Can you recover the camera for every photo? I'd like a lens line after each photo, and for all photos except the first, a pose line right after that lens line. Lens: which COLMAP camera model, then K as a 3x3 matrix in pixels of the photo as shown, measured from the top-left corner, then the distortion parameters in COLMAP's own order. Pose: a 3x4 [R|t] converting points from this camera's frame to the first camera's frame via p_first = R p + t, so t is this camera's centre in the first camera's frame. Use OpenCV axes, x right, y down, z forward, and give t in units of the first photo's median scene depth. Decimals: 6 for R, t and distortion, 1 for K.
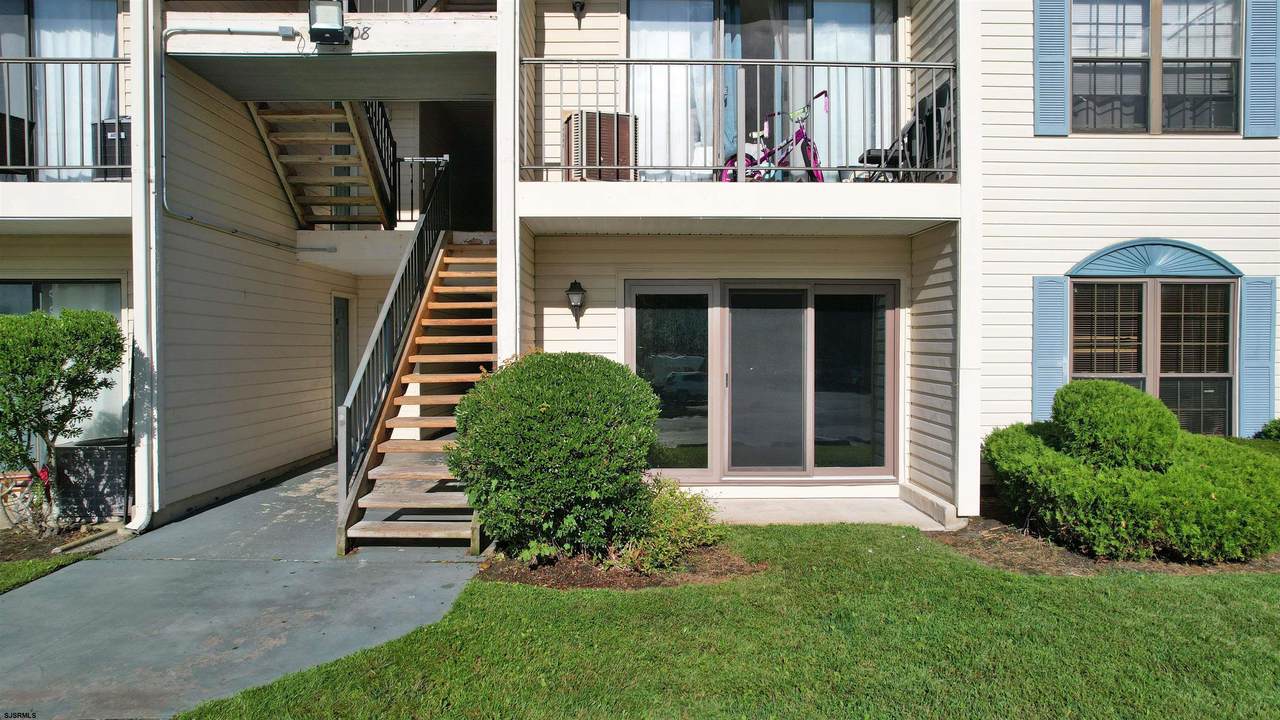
lens RADIAL K [[831.3, 0, 640.0], [0, 831.3, 360.0], [0, 0, 1]] dist [-0.086010, 0.078234]
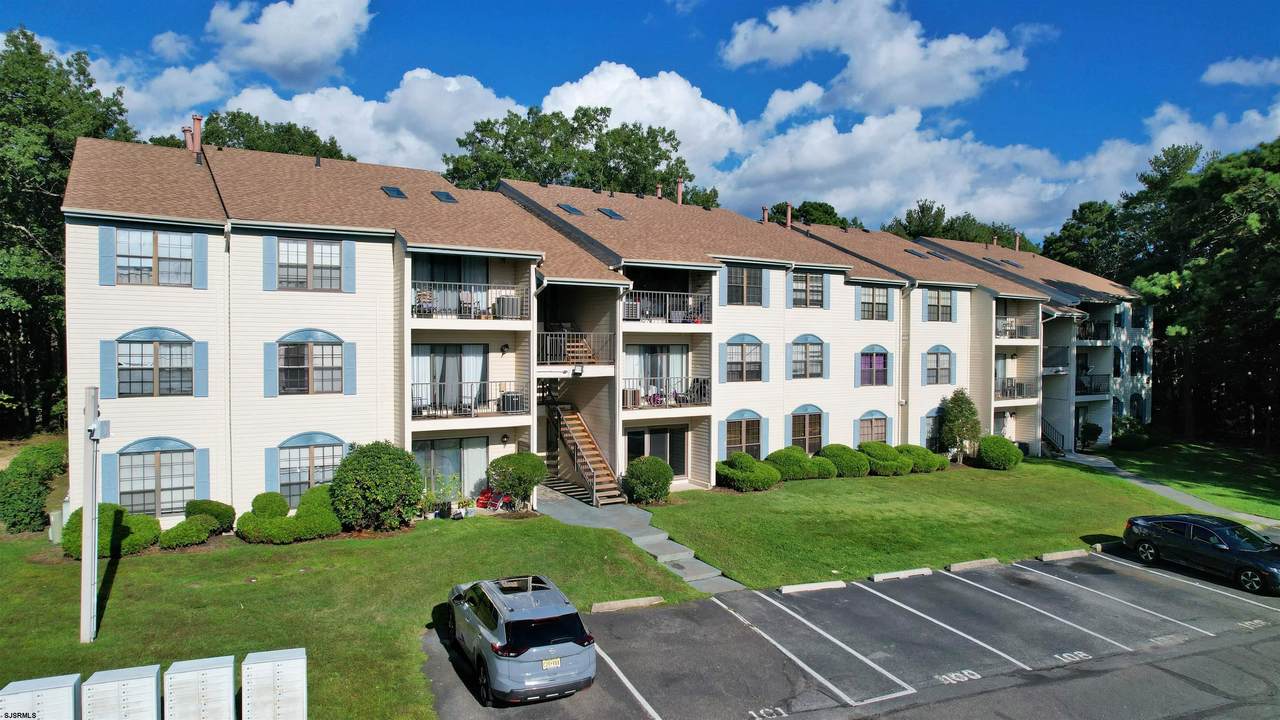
lens RADIAL K [[831.3, 0, 640.0], [0, 831.3, 360.0], [0, 0, 1]] dist [-0.086010, 0.078234]
pose [[0.847253, -0.012306, 0.531047, -2.085026], [0.007988, 0.999914, 0.010427, -0.480488], [-0.531129, -0.004593, 0.847278, -2.300484]]
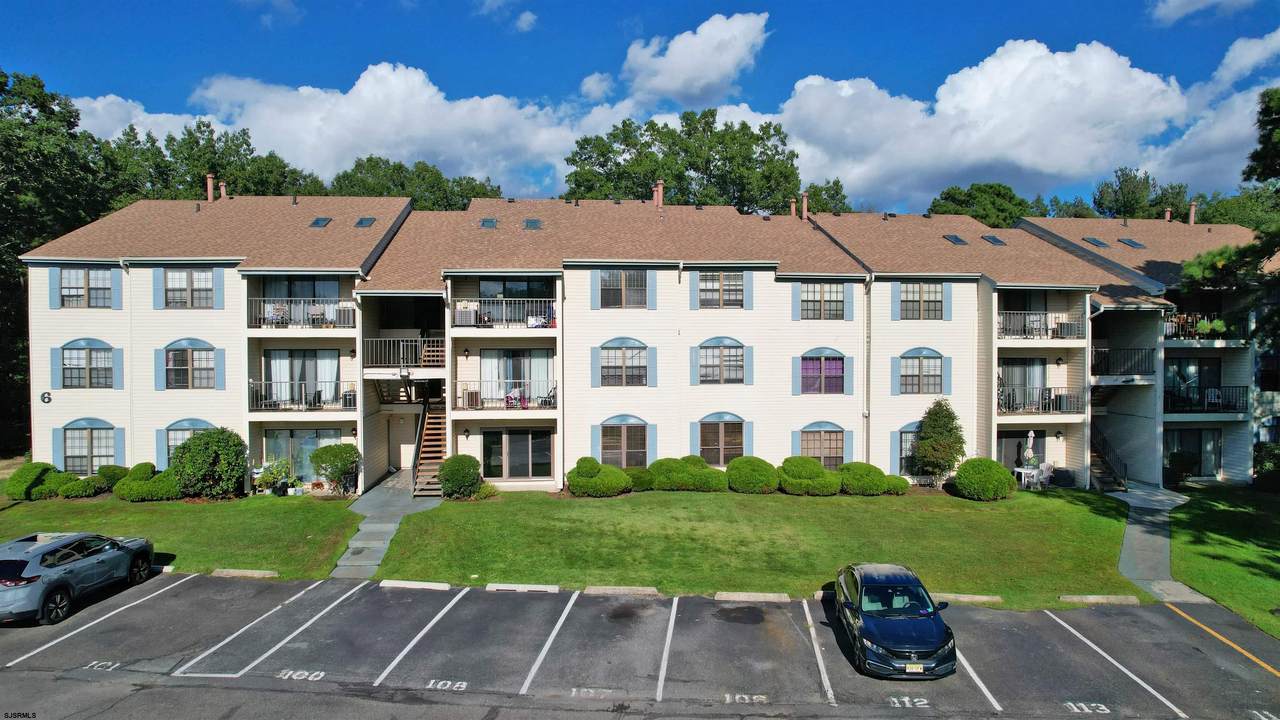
lens RADIAL K [[831.3, 0, 640.0], [0, 831.3, 360.0], [0, 0, 1]] dist [-0.086010, 0.078234]
pose [[0.996283, -0.007960, 0.085776, 0.436404], [0.007814, 0.999967, 0.002045, -0.459741], [-0.085789, -0.001367, 0.996312, -3.168754]]
